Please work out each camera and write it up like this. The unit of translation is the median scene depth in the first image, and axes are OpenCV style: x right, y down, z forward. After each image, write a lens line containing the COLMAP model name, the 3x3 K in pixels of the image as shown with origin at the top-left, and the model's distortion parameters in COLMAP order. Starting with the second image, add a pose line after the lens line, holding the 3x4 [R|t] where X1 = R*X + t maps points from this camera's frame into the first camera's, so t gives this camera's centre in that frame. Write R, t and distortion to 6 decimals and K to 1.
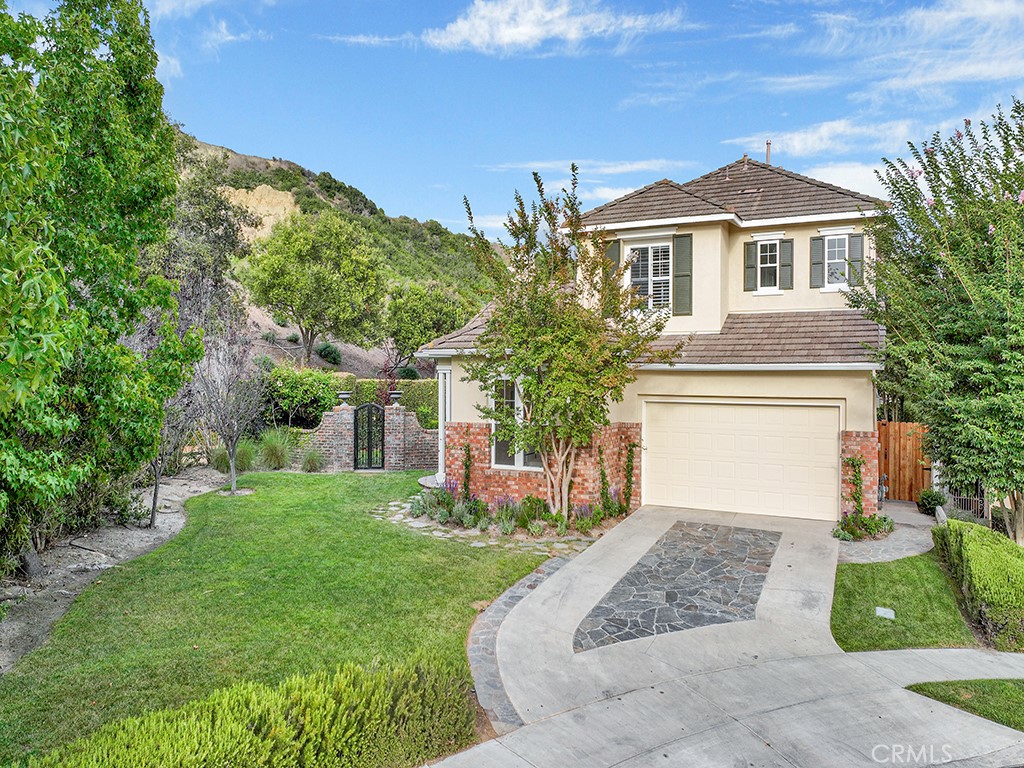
lens RADIAL K [[716.5, 0, 512.0], [0, 716.5, 384.0], [0, 0, 1]] dist [0.004861, -0.002810]
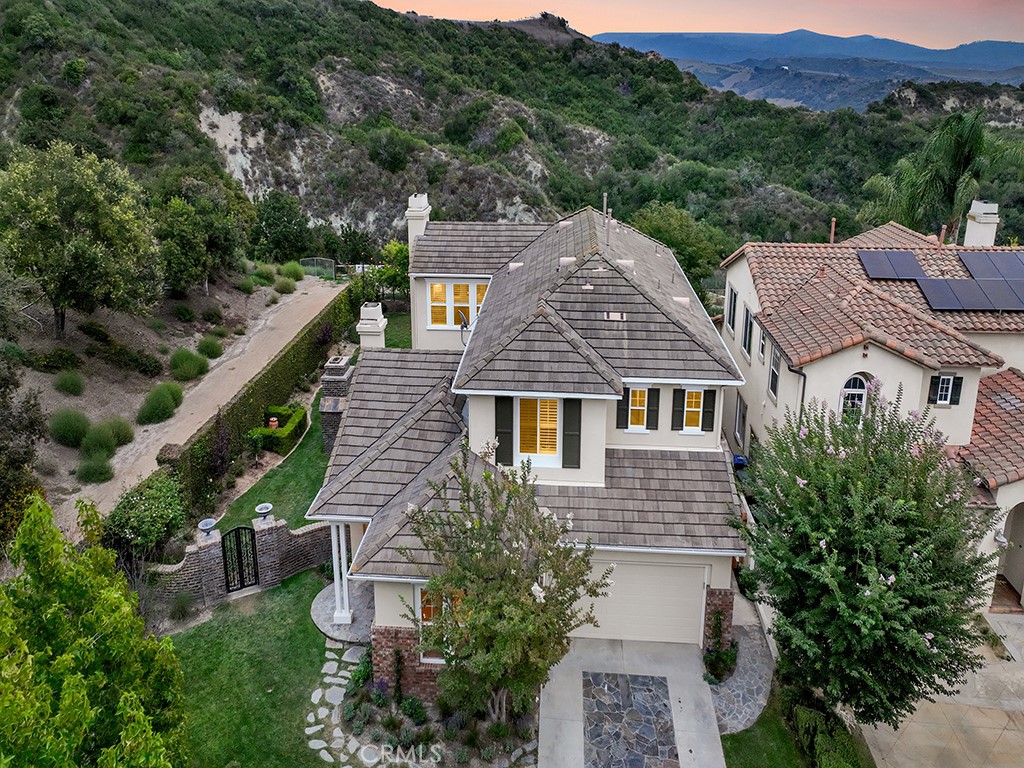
lens RADIAL K [[738.0, 0, 512.3], [0, 738.0, 244.5], [0, 0, 1]] dist [0.001911, 0.003634]
pose [[0.923650, -0.083709, 0.373984, -0.260421], [-0.000459, 0.975611, 0.219505, -0.727558], [-0.383238, -0.202917, 0.901085, 0.082923]]
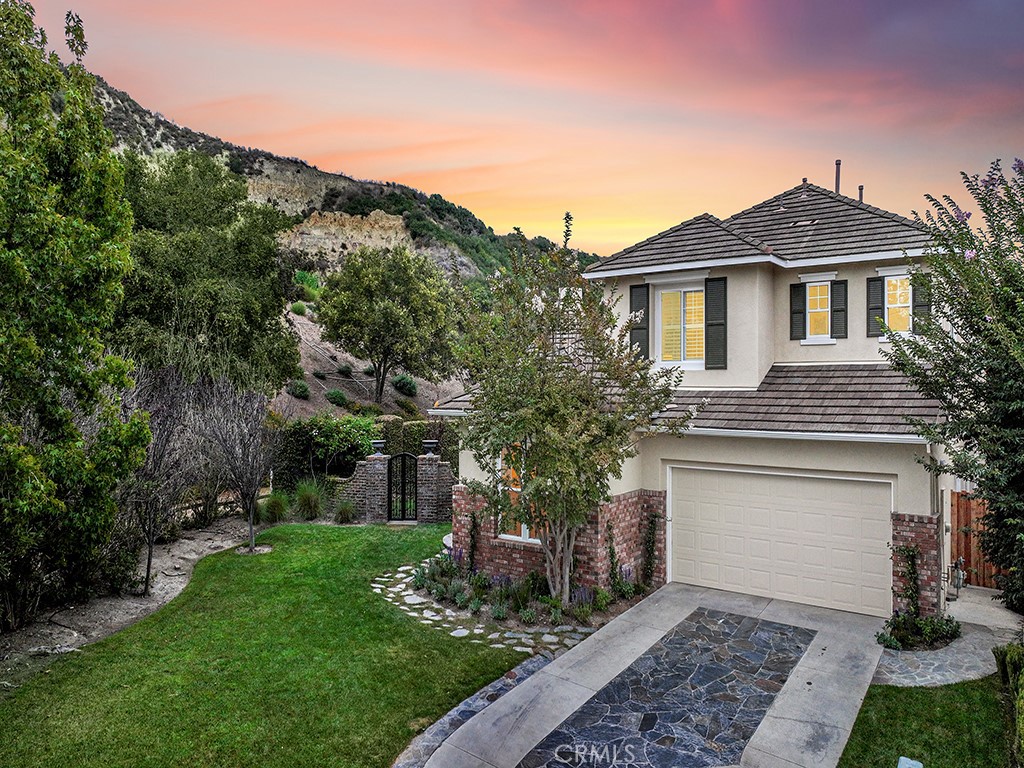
lens RADIAL K [[716.7, 0, 513.4], [0, 716.7, 389.0], [0, 0, 1]] dist [0.000561, 0.006097]
pose [[0.986796, -0.003221, -0.161937, 0.141370], [0.001583, 0.999946, -0.010240, -0.065714], [0.161961, 0.009848, 0.986748, 0.084192]]
